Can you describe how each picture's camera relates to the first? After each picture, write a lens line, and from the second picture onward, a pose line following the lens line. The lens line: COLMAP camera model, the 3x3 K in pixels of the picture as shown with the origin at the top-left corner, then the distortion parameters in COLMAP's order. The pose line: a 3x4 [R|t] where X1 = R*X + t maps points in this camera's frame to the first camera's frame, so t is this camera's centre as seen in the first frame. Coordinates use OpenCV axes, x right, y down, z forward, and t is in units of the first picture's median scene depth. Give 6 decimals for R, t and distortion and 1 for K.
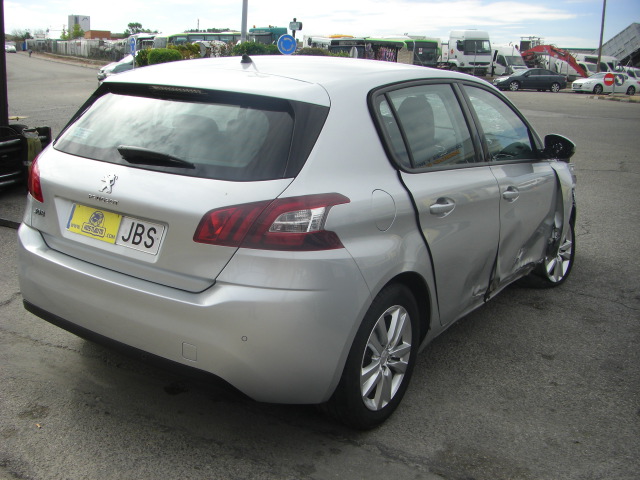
lens RADIAL K [[725.0, 0, 300.0], [0, 725.0, 283.9], [0, 0, 1]] dist [-0.162599, 0.063260]
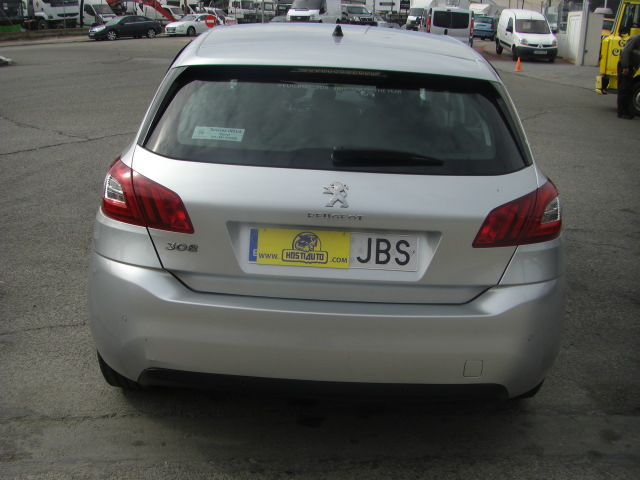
lens RADIAL K [[725.0, 0, 300.0], [0, 725.0, 283.9], [0, 0, 1]] dist [-0.162599, 0.063260]
pose [[0.833369, -0.211466, 0.510665, -0.451233], [0.175828, 0.977349, 0.117783, -0.089904], [-0.524005, -0.008367, 0.851674, 0.205517]]
